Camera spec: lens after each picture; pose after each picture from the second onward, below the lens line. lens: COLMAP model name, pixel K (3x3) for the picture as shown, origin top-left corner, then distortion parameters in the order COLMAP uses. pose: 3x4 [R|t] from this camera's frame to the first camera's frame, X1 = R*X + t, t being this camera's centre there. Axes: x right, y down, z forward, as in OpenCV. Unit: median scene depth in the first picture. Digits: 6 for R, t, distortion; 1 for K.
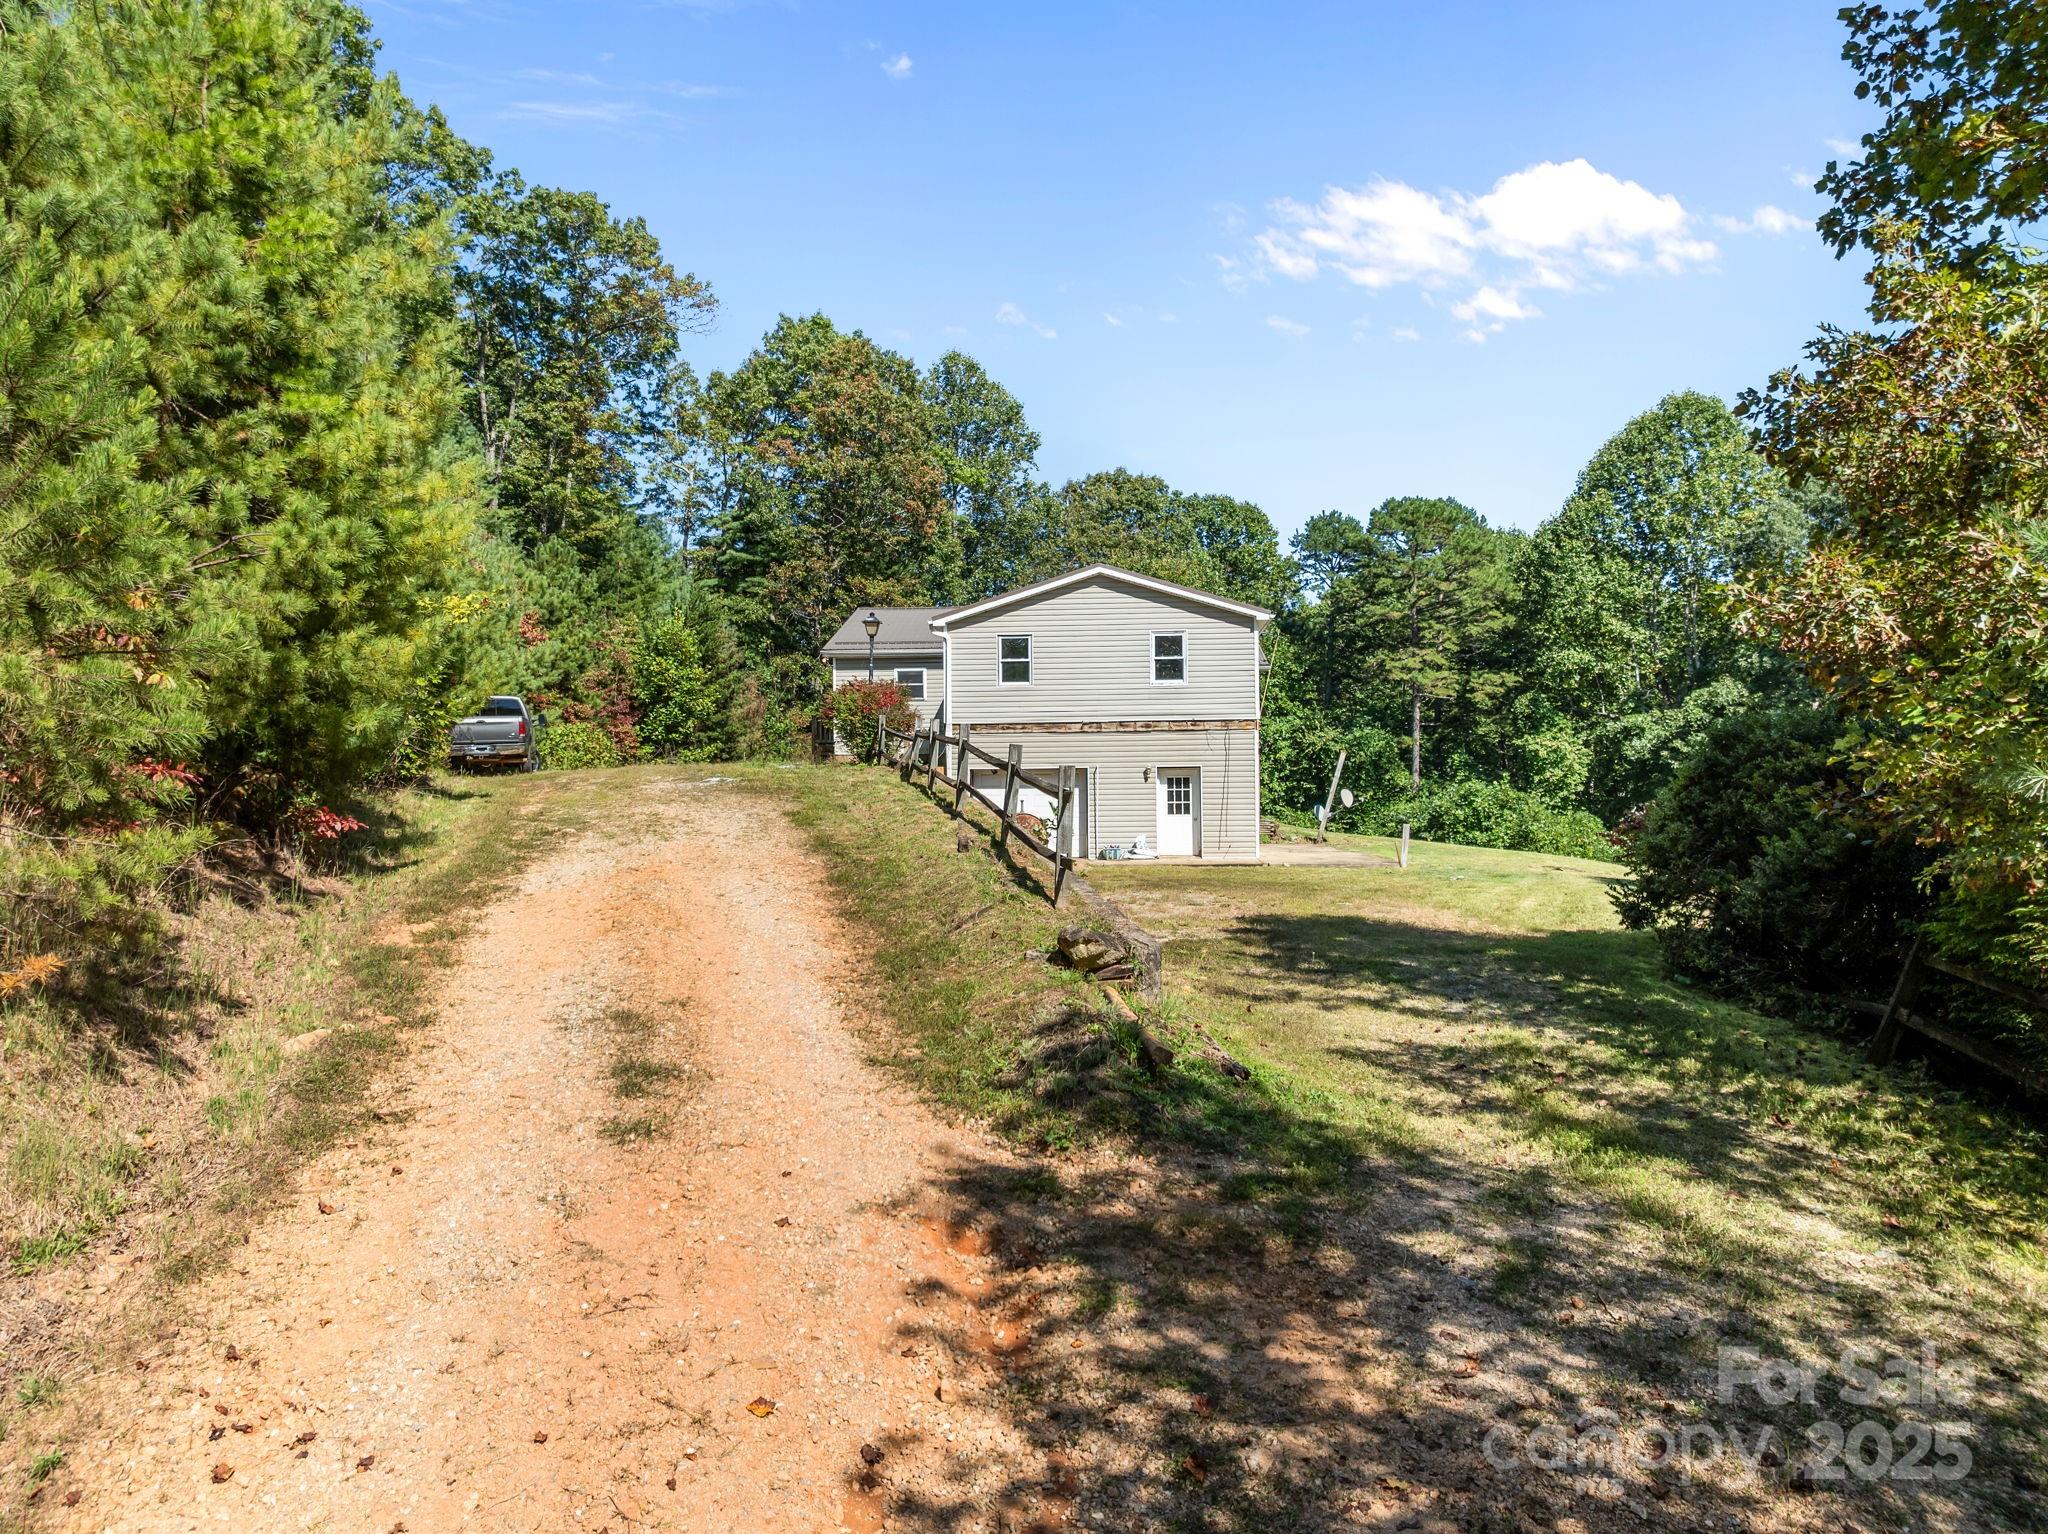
lens RADIAL K [[1476.6, 0, 1023.0], [0, 1476.6, 774.0], [0, 0, 1]] dist [-0.032788, -0.003606]
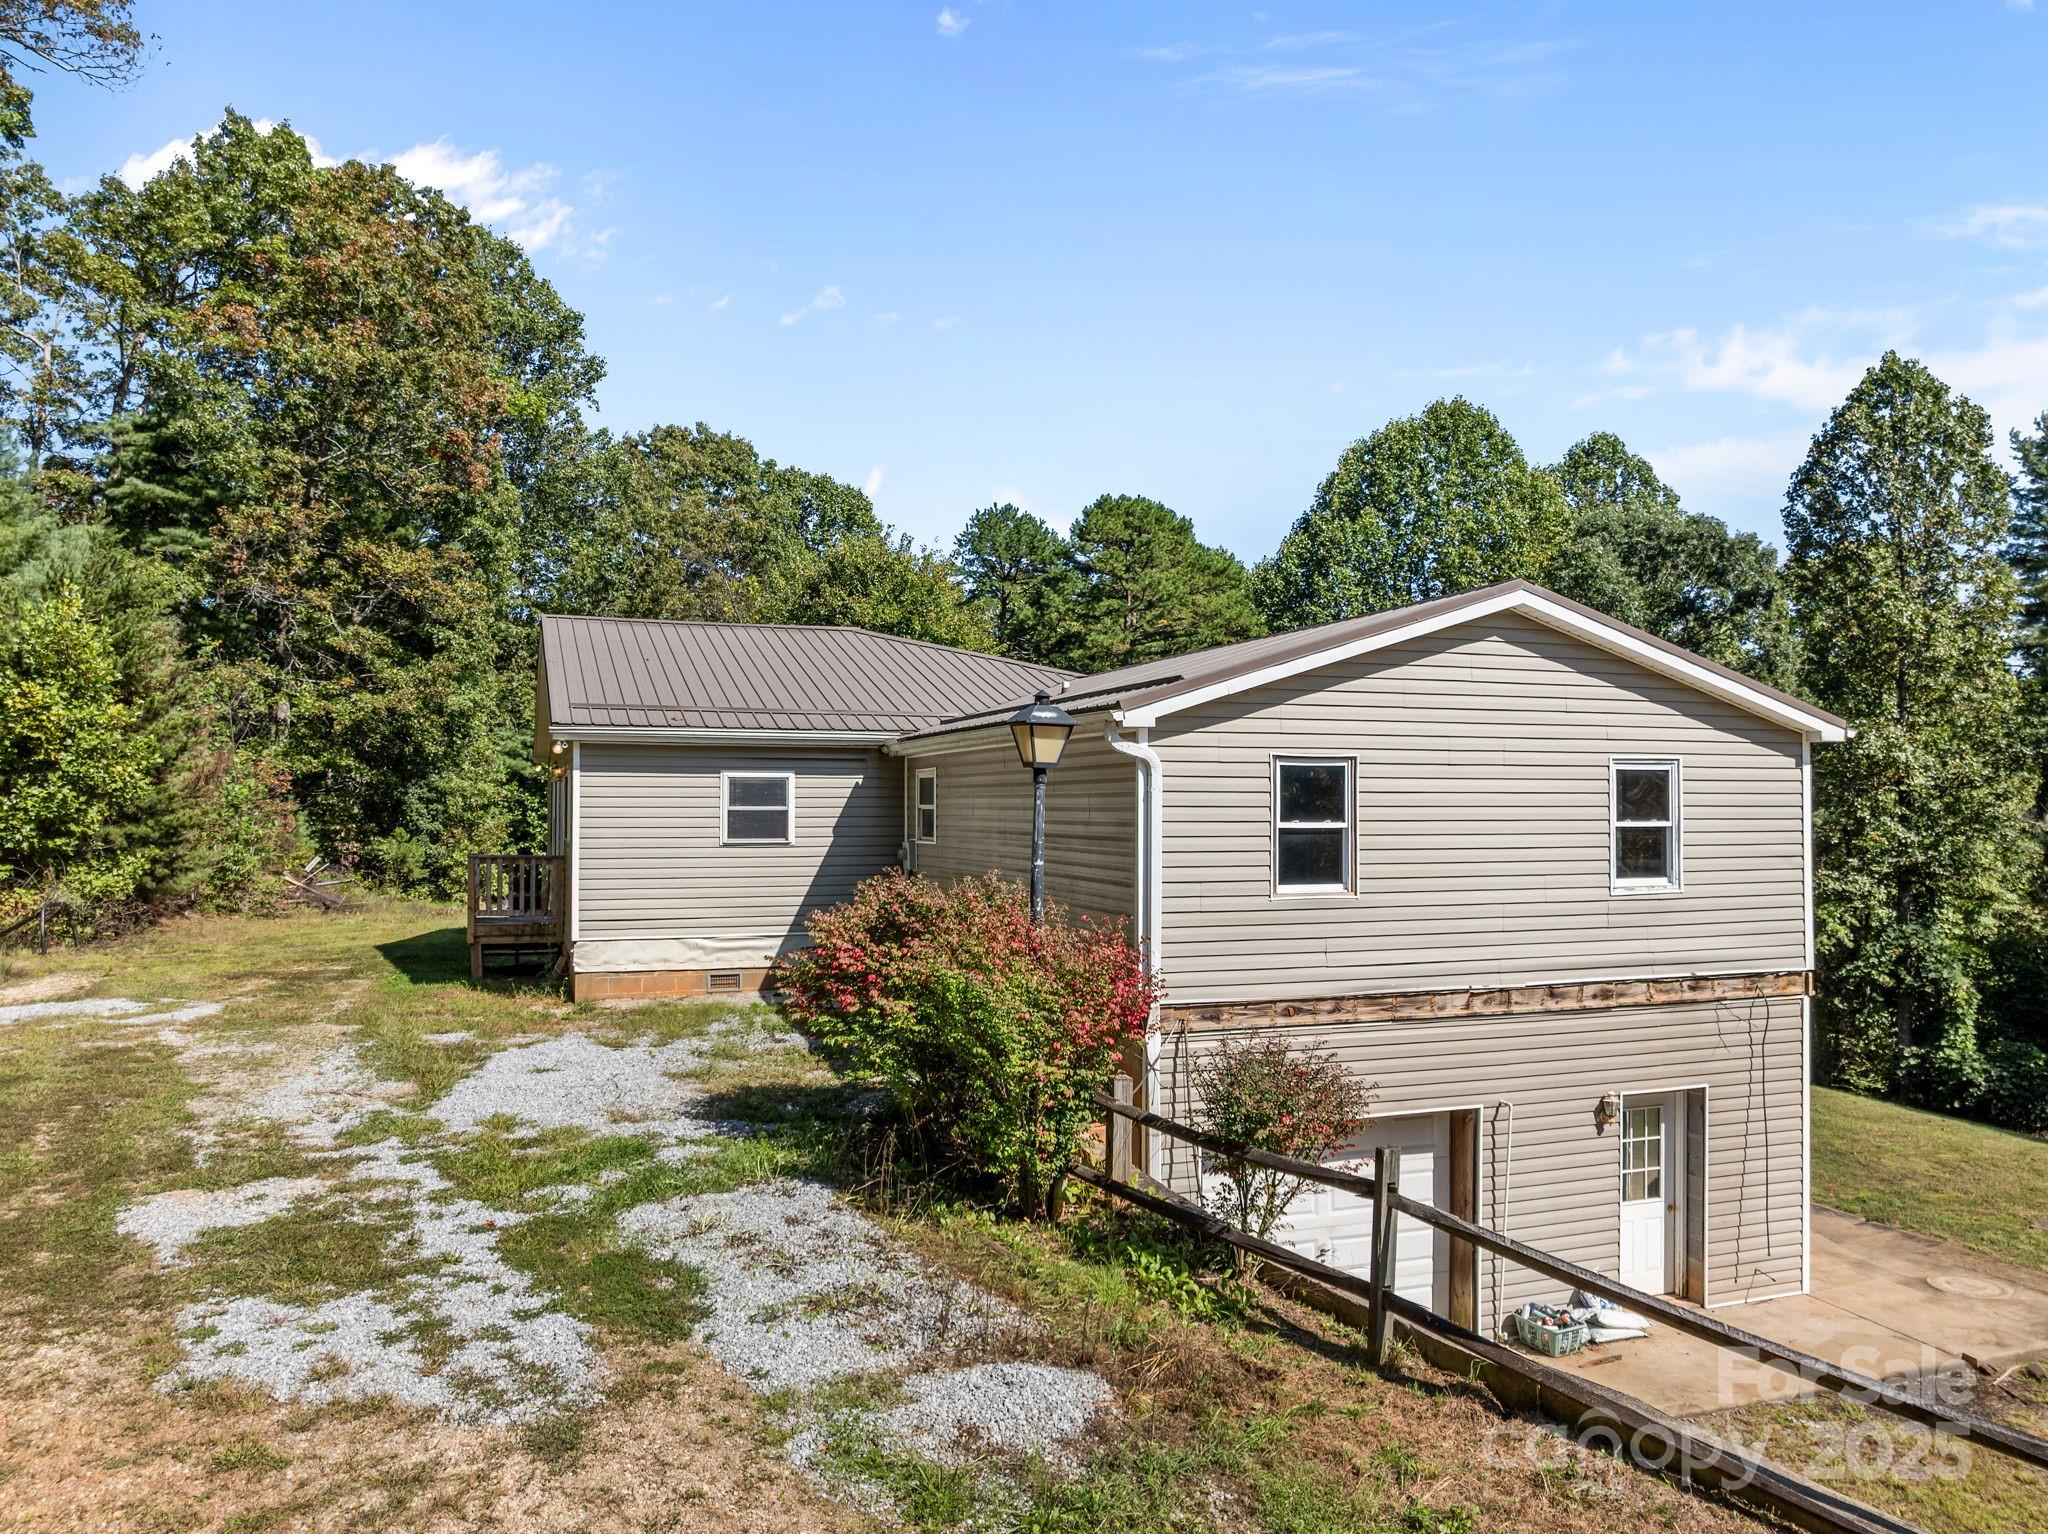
lens RADIAL K [[1476.6, 0, 1025.3], [0, 1476.6, 765.7], [0, 0, 1]] dist [-0.032788, -0.003606]
pose [[0.915578, 0.022127, 0.401531, -0.105977], [-0.021400, 0.999751, -0.006295, -0.042419], [-0.401571, -0.002829, 0.915824, 0.332417]]
